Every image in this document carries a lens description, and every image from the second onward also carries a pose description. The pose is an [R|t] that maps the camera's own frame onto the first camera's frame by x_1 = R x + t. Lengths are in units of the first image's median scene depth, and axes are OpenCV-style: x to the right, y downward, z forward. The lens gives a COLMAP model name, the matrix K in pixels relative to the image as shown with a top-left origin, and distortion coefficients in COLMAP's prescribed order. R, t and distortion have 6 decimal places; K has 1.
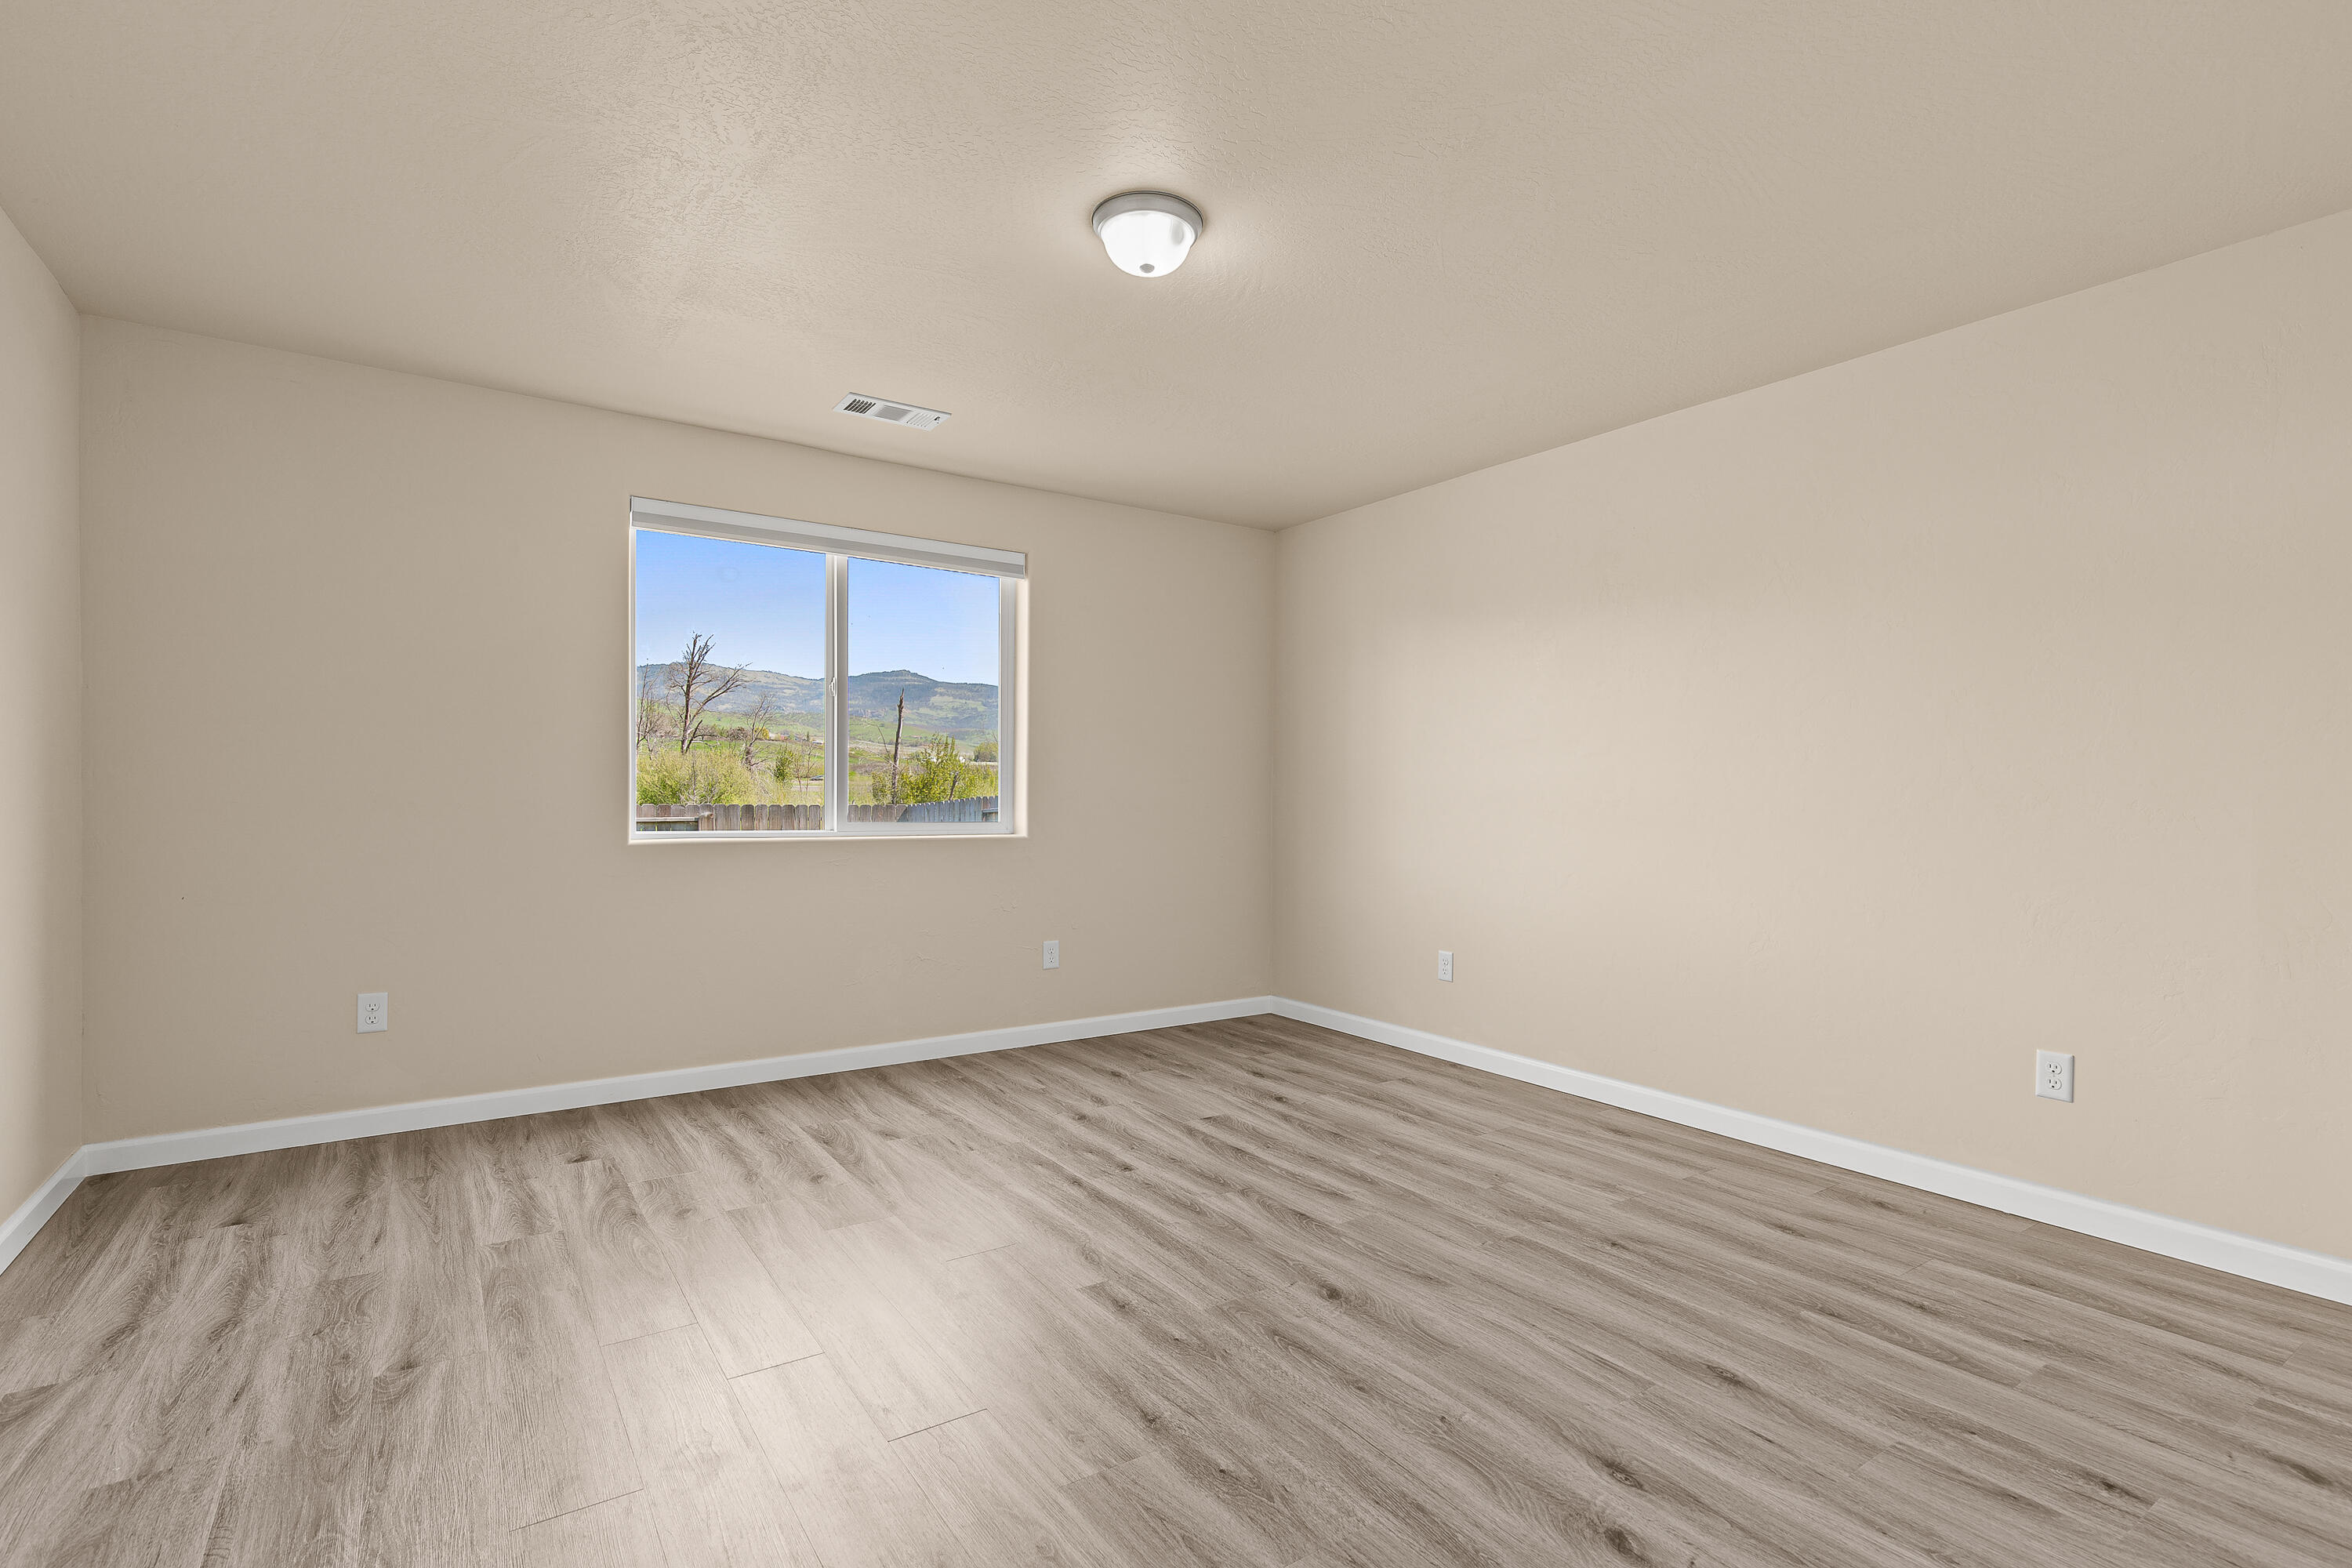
lens RADIAL K [[1087.6, 0, 1241.5], [0, 1087.6, 789.0], [0, 0, 1]] dist [0.006786, -0.000785]
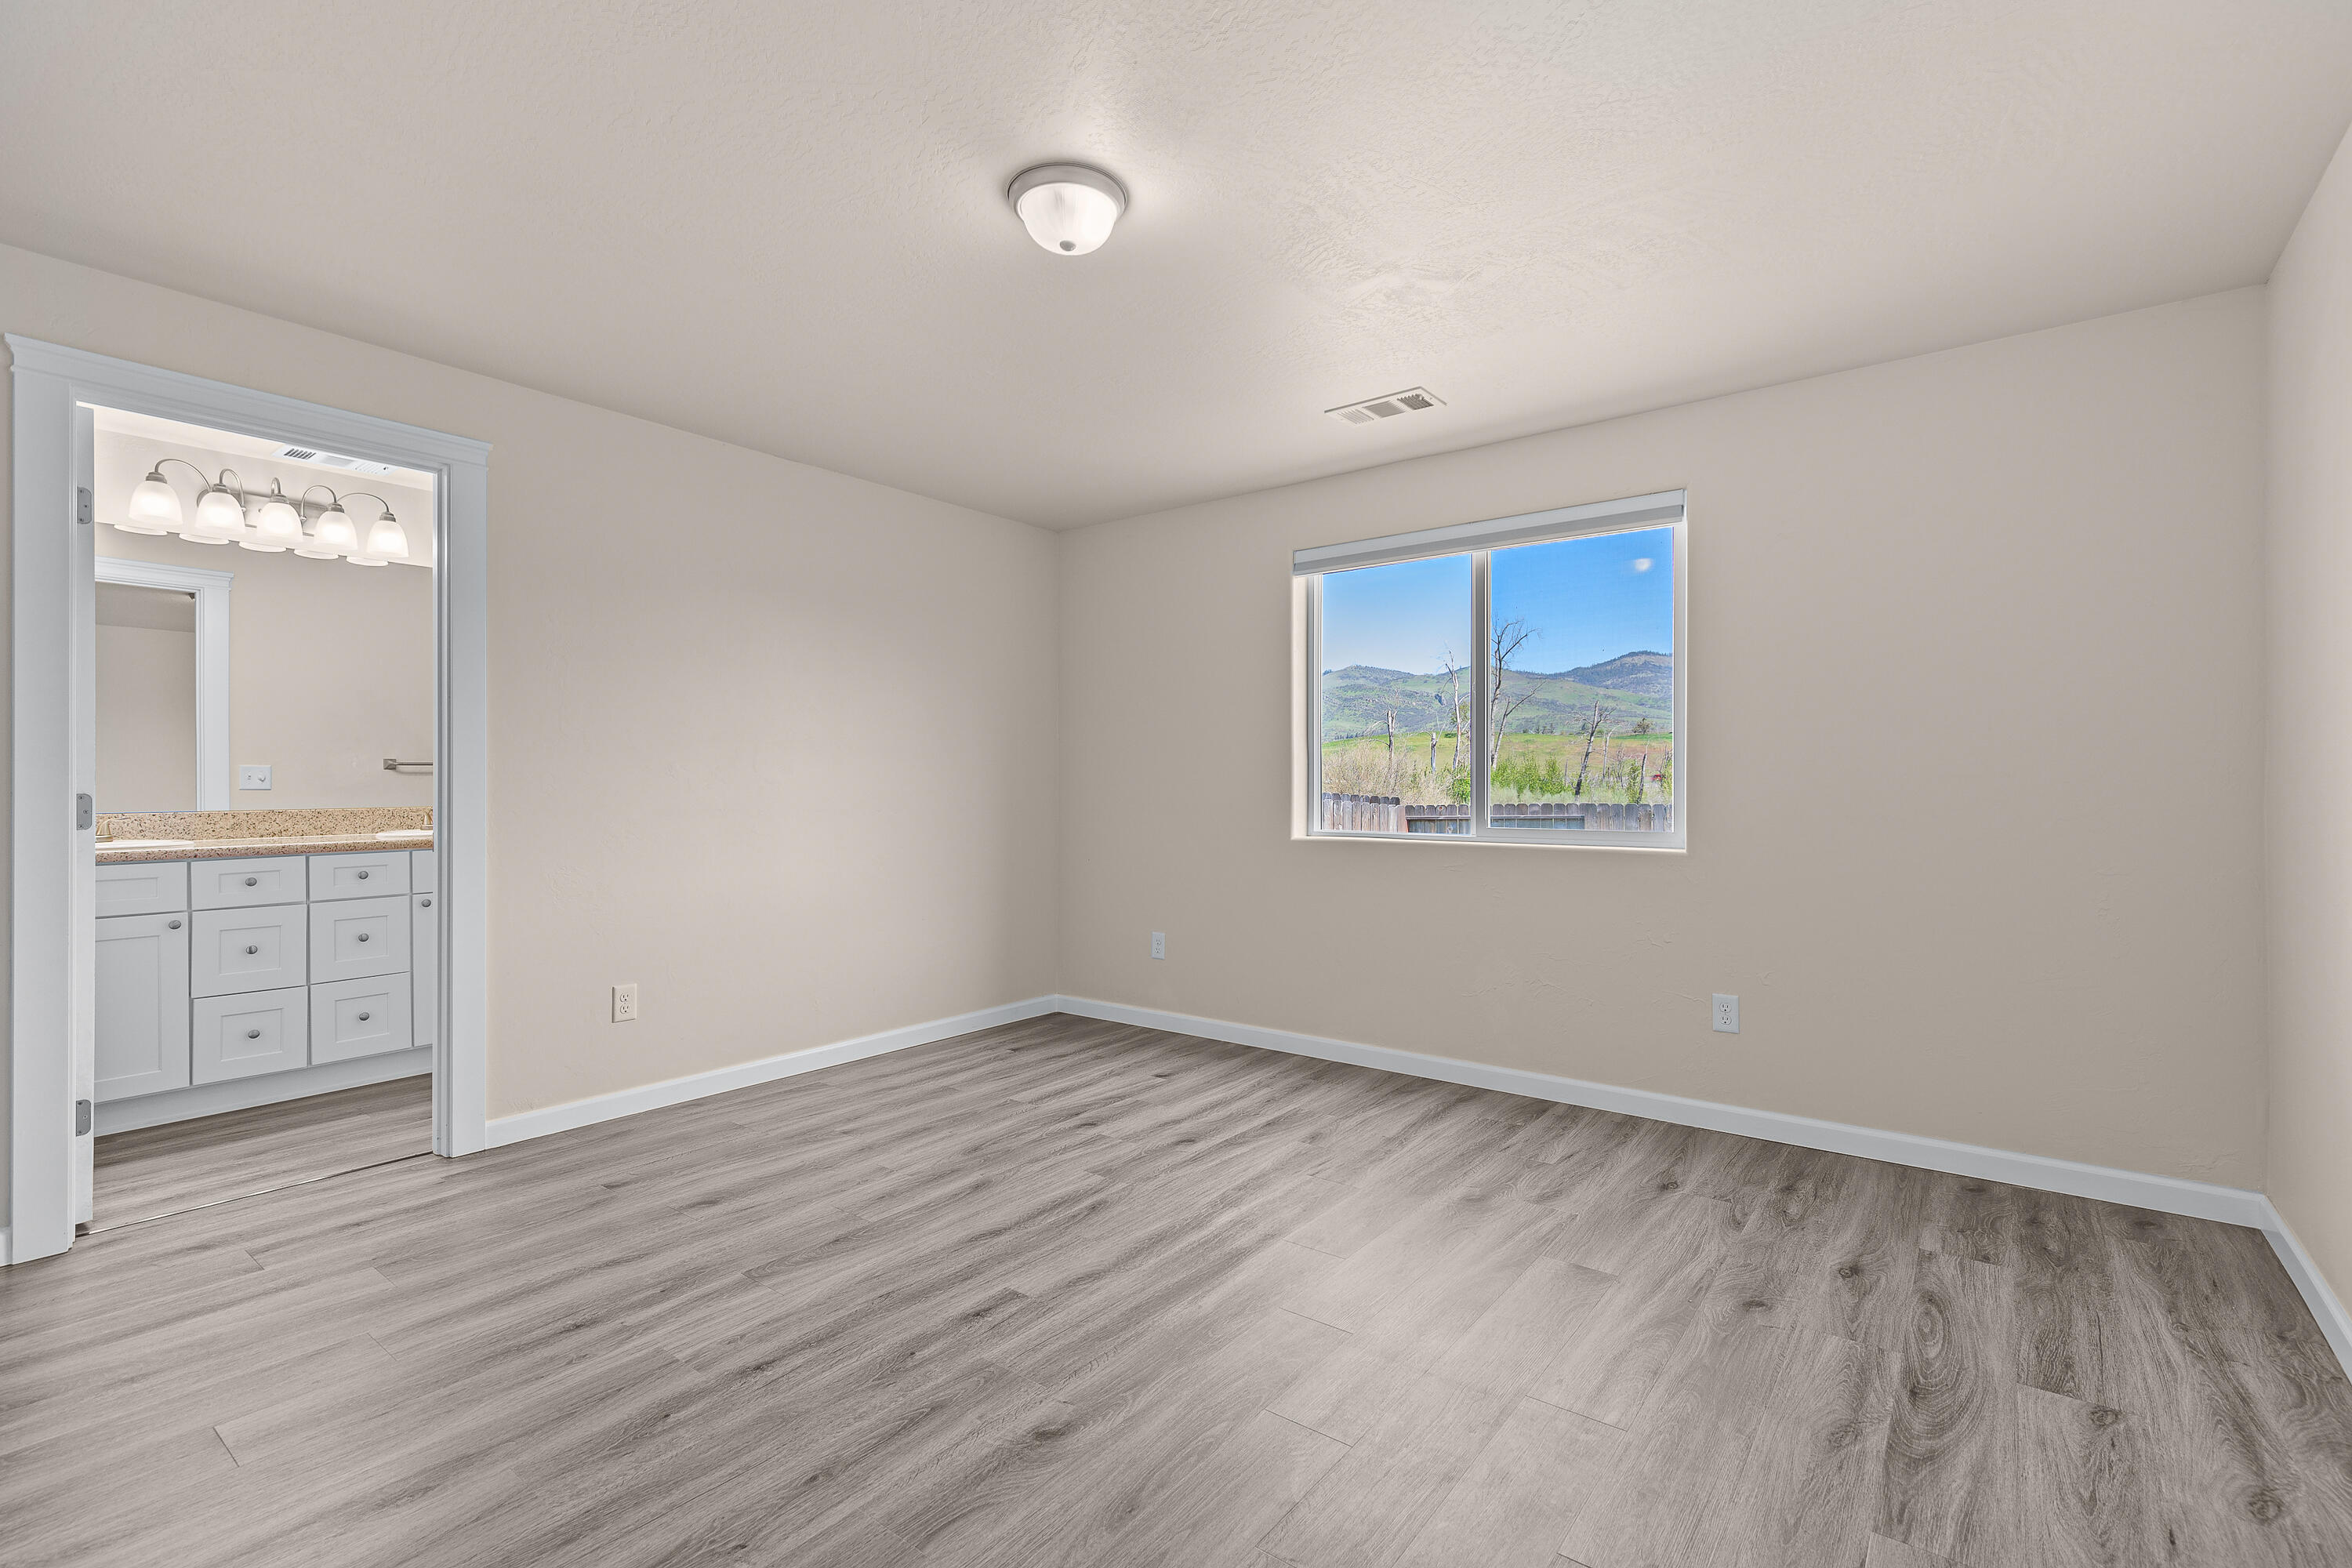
lens RADIAL K [[1087.6, 0, 1180.9], [0, 1087.6, 790.6], [0, 0, 1]] dist [0.006786, -0.000785]
pose [[0.283690, -0.002189, -0.958914, 0.552774], [0.005436, 0.999985, -0.000674, -0.001530], [0.958901, -0.005021, 0.283698, 0.552770]]
